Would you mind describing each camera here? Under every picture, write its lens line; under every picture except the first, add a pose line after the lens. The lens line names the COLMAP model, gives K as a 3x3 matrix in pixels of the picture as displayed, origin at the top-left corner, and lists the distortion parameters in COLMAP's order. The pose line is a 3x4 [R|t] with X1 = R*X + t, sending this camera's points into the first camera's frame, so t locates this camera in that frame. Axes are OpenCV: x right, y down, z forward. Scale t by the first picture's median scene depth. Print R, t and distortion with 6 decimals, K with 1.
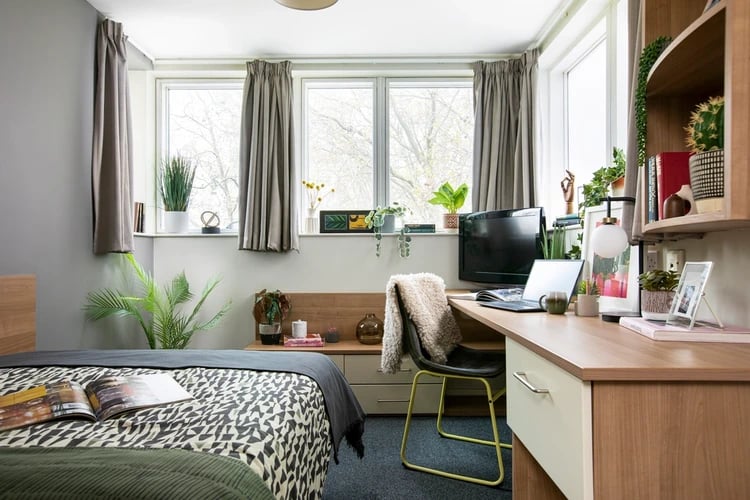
lens RADIAL K [[536.4, 0, 377.9], [0, 536.4, 251.5], [0, 0, 1]] dist [0.024228, 0.006233]
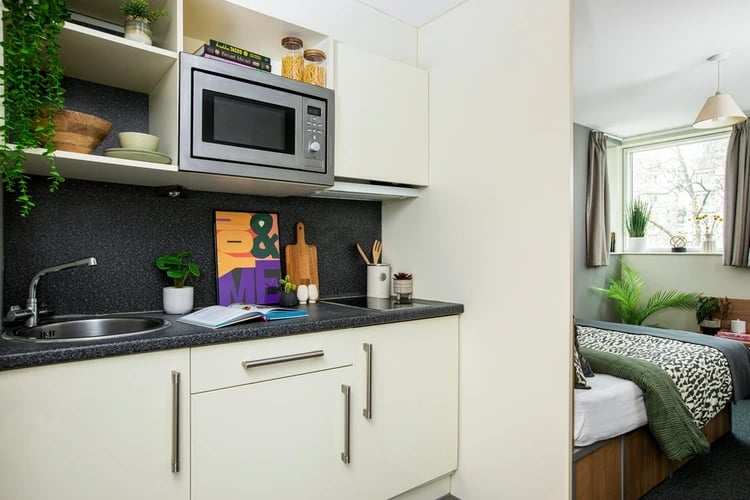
lens RADIAL K [[536.4, 0, 377.7], [0, 536.4, 249.1], [0, 0, 1]] dist [0.024228, 0.006233]
pose [[0.685436, -0.000852, -0.728132, 0.222021], [0.007194, 0.999958, 0.005602, -0.058036], [0.728097, -0.009078, 0.685414, -0.549888]]
